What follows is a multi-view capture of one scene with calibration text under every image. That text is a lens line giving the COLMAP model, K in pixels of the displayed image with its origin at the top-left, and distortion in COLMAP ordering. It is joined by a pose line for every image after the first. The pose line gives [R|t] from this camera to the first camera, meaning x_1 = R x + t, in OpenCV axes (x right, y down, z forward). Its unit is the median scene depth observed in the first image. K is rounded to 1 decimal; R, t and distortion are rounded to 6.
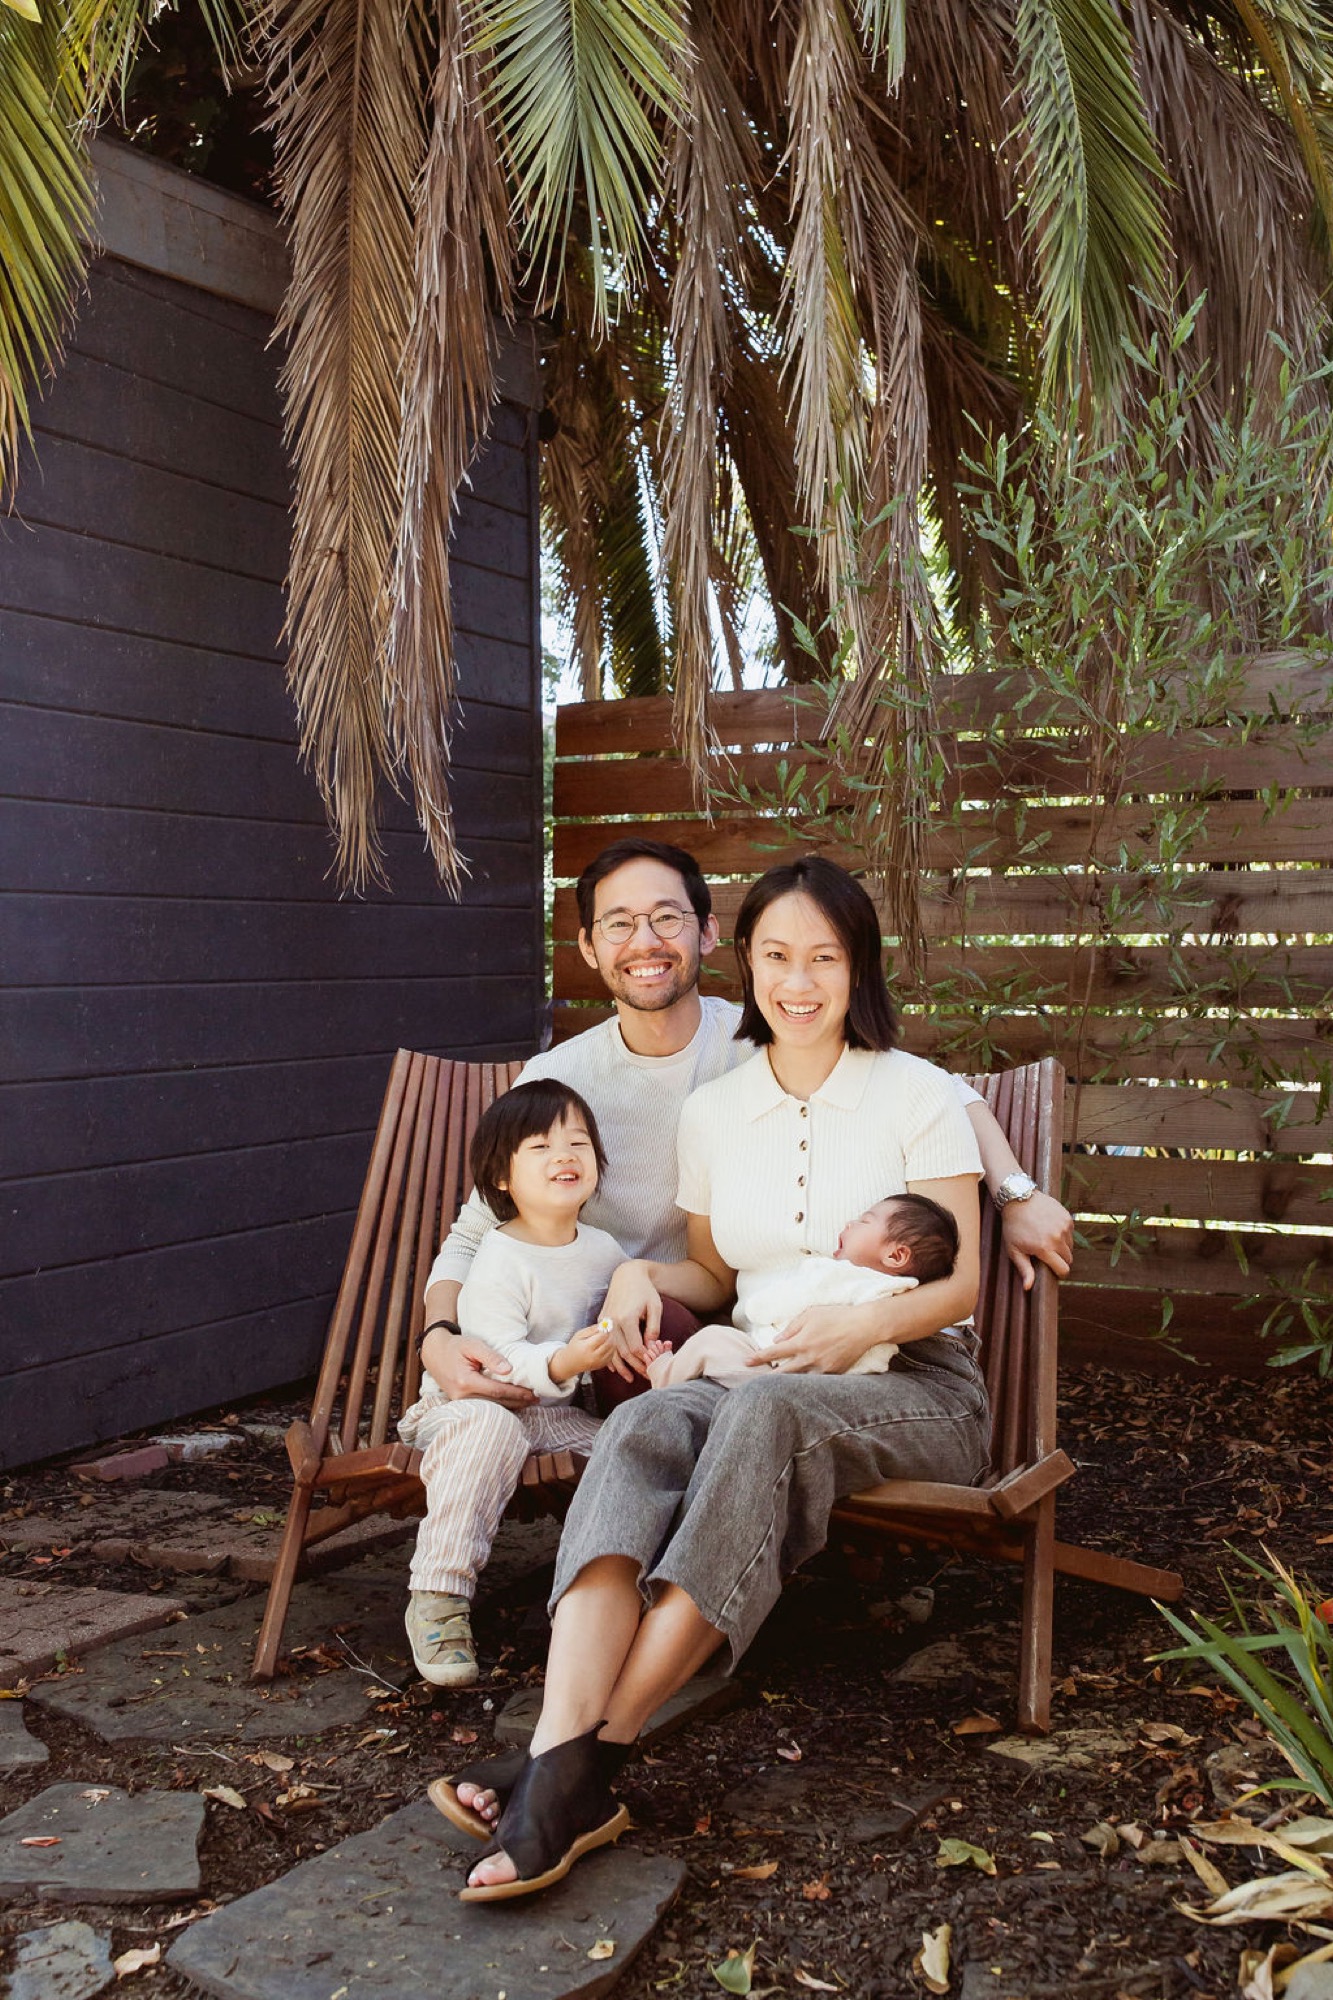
lens RADIAL K [[1994.3, 0, 666.5], [0, 1994.3, 1000.0], [0, 0, 1]] dist [-0.006221, -0.034593]
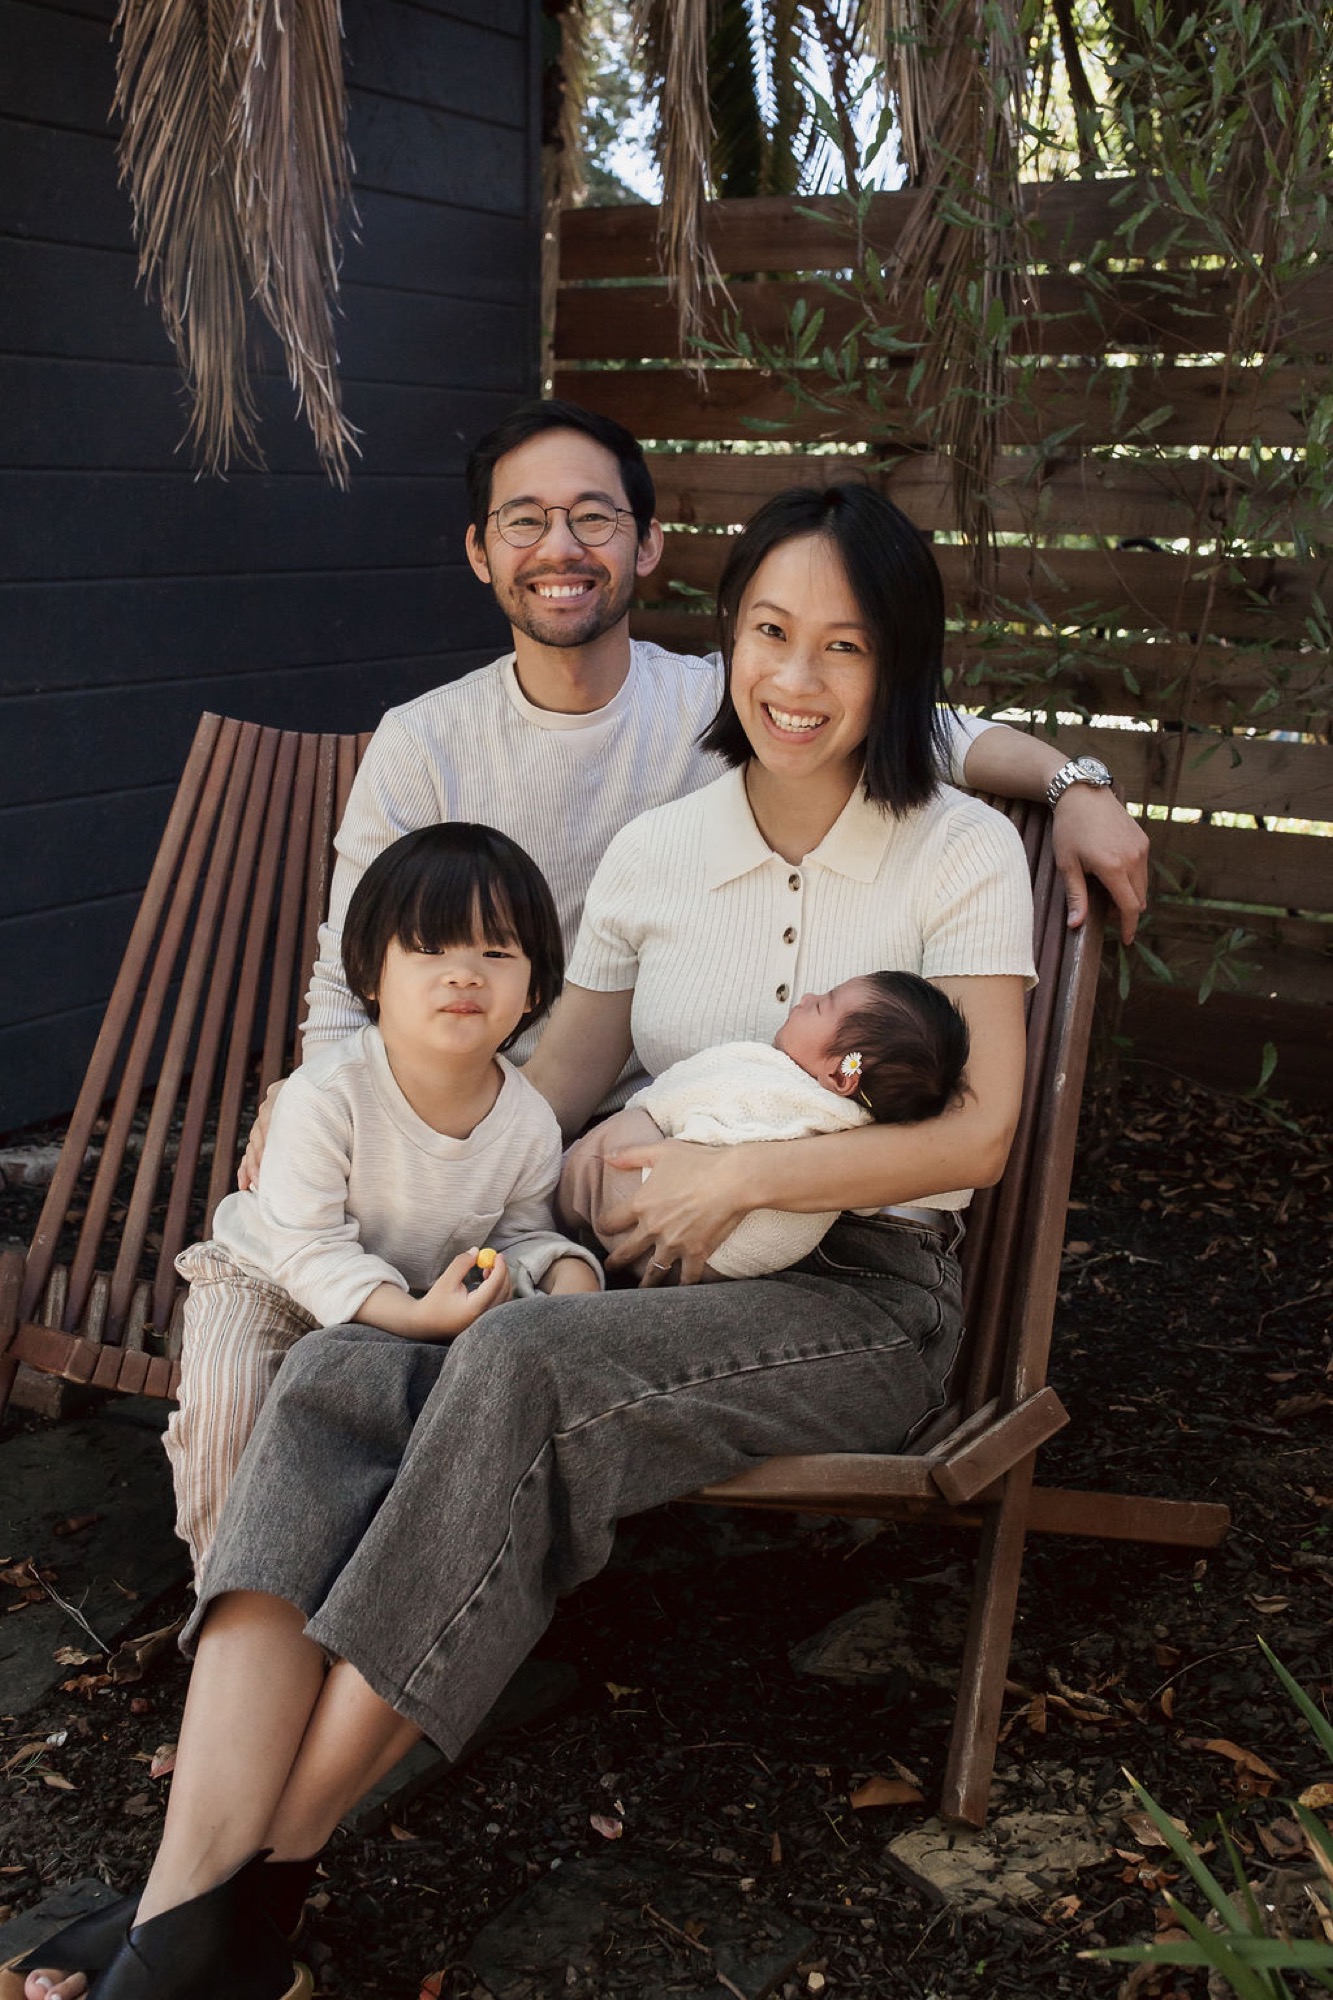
lens RADIAL K [[2020.4, 0, 717.6], [0, 2020.4, 953.5], [0, 0, 1]] dist [-0.014585, -0.001798]
pose [[0.998002, 0.040520, -0.048484, 0.088889], [-0.029678, 0.978005, 0.206459, -0.045746], [0.055784, -0.204607, 0.977253, 0.278550]]
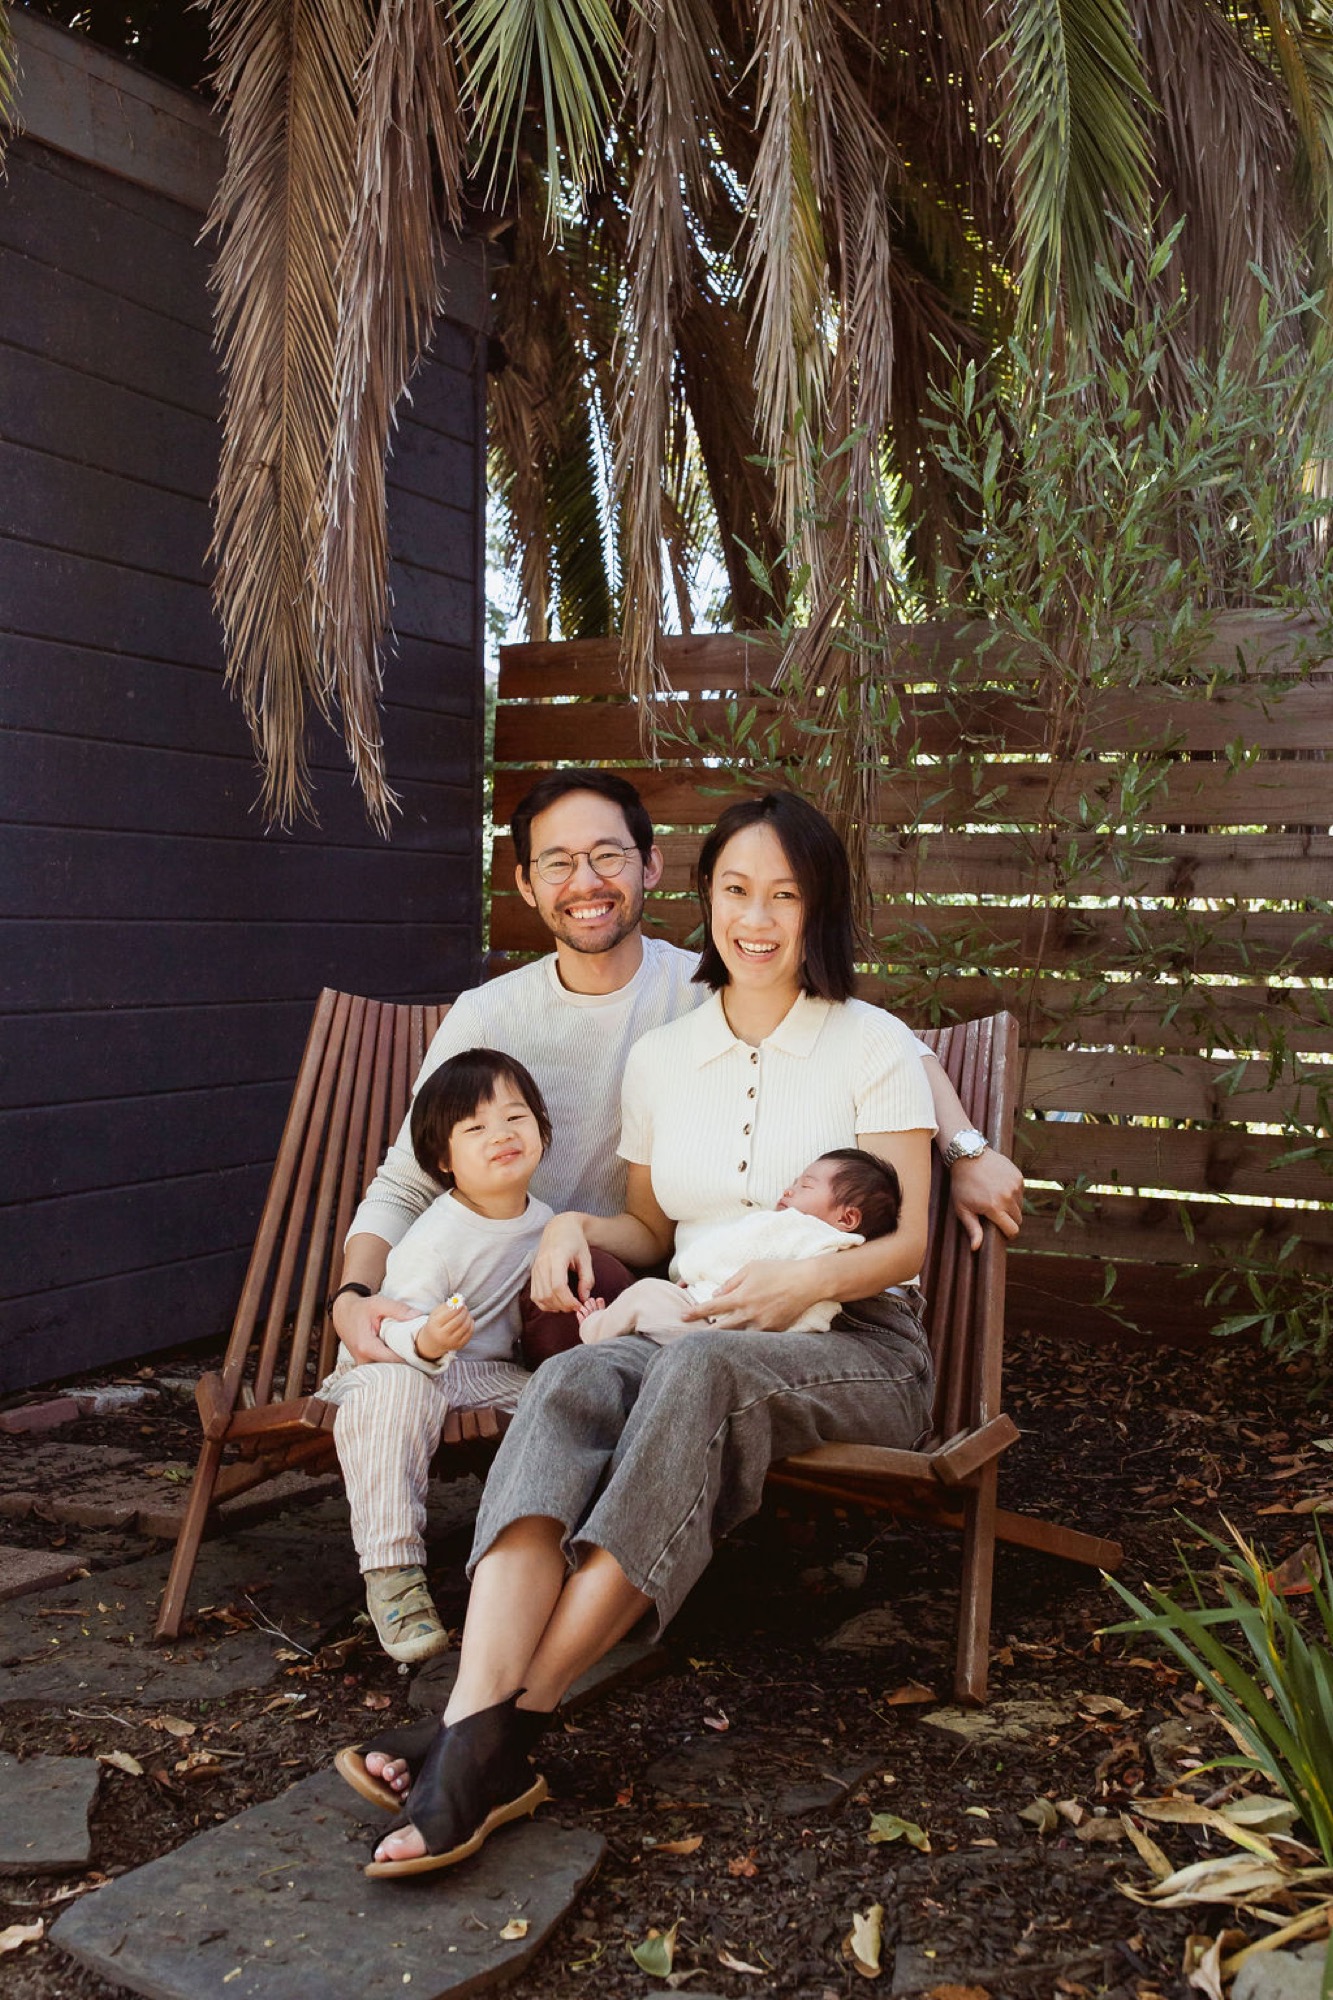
lens RADIAL K [[1985.1, 0, 689.4], [0, 1985.1, 1074.3], [0, 0, 1]] dist [-0.013721, -0.014019]
pose [[0.998855, 0.022313, 0.042311, 0.000931], [-0.024478, 0.998380, 0.051371, 0.012668], [-0.041097, -0.052348, 0.997783, 0.045971]]
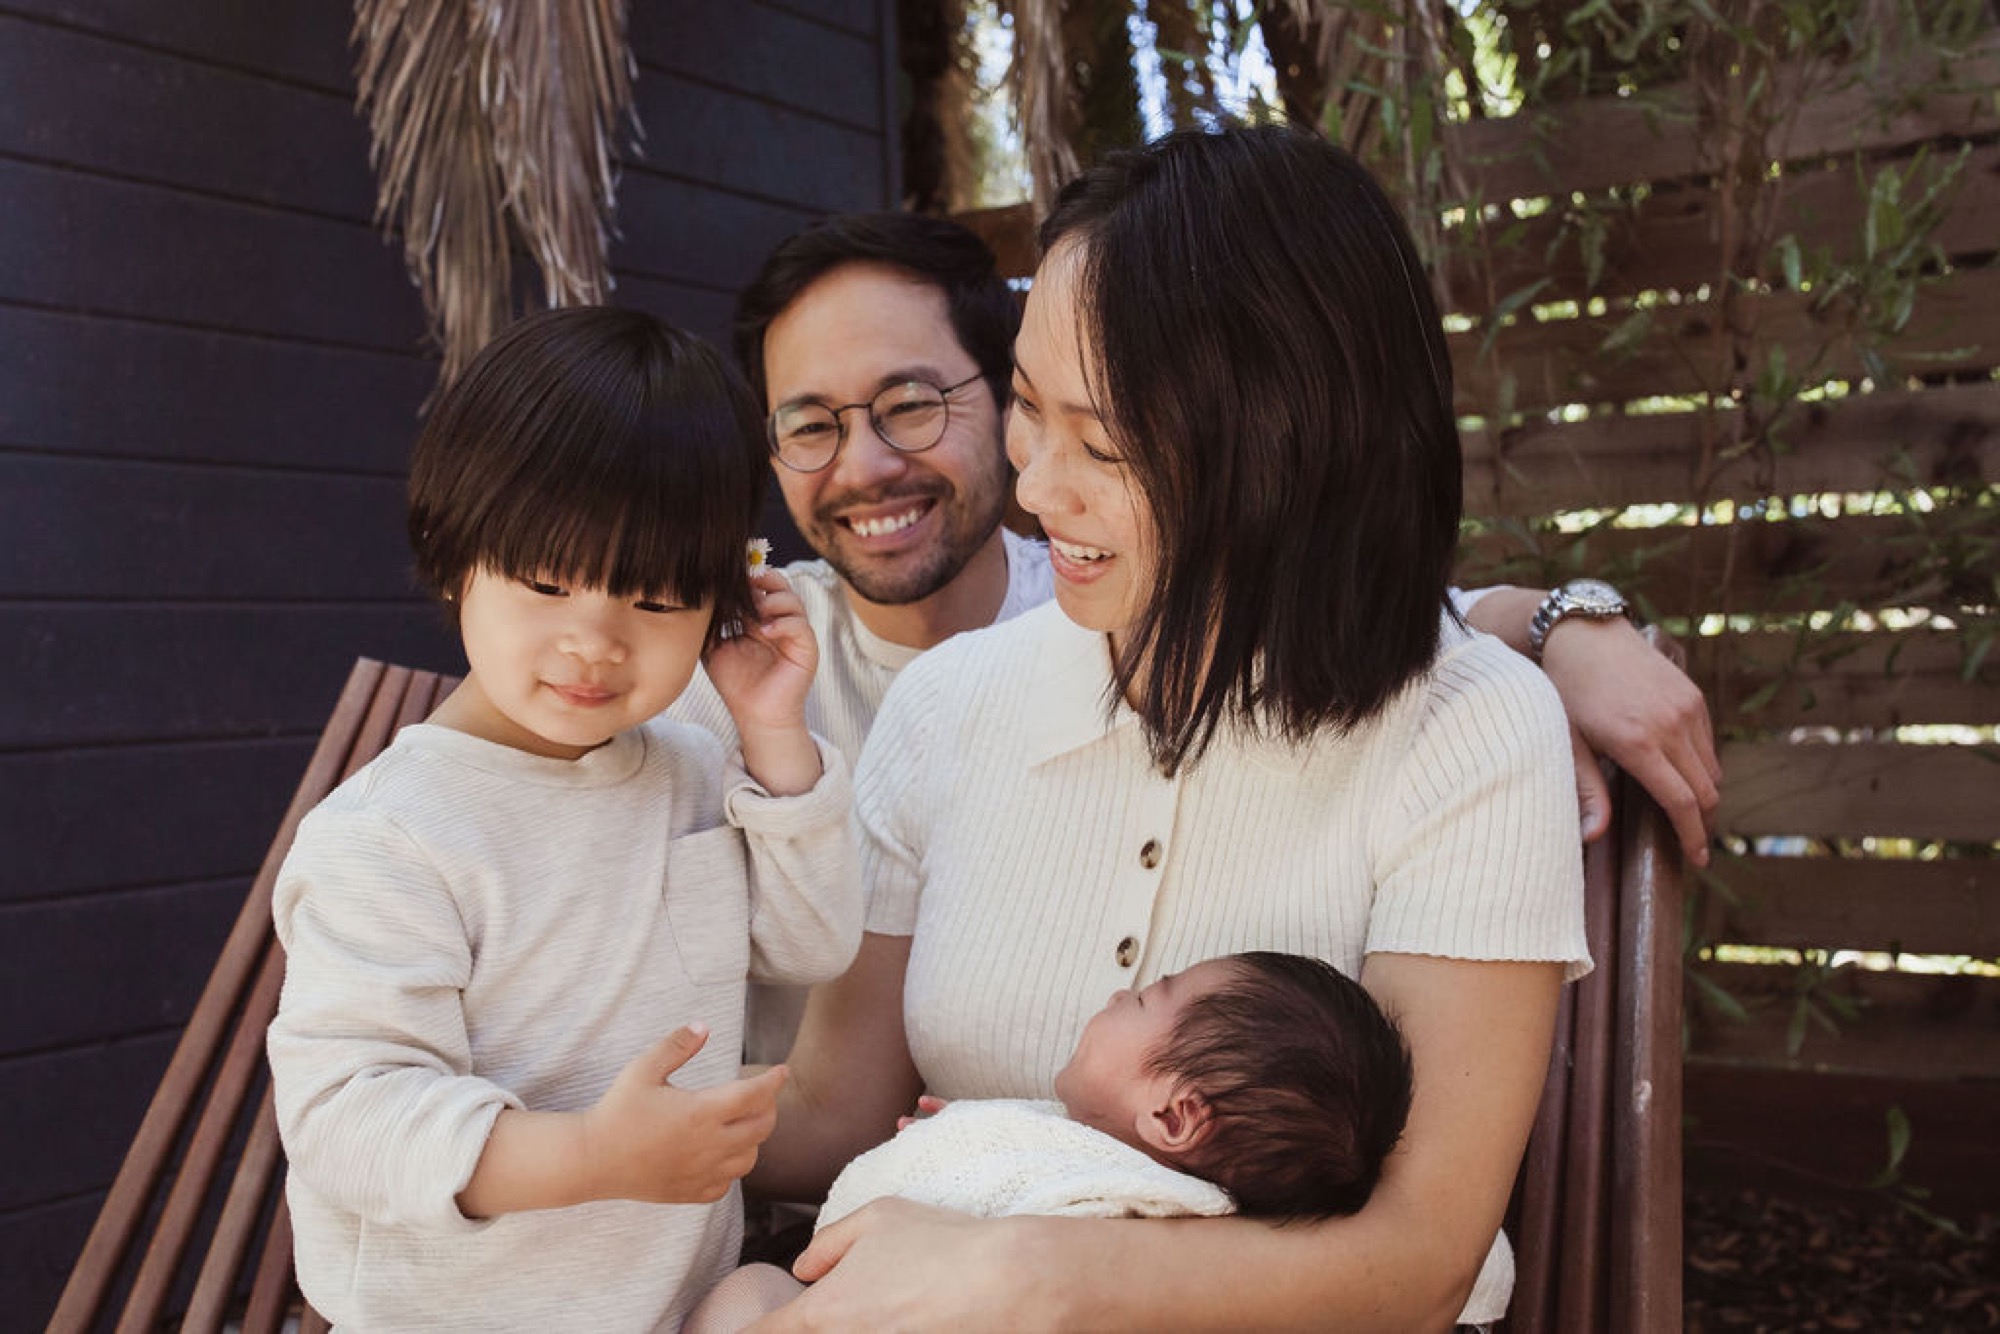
lens RADIAL K [[2020.4, 0, 1033.6], [0, 2020.4, 664.1], [0, 0, 1]] dist [-0.014585, -0.001798]
pose [[0.992289, -0.026206, -0.121140, 0.101260], [0.023209, 0.999390, -0.026082, 0.042395], [0.121749, 0.023070, 0.992293, 0.493274]]
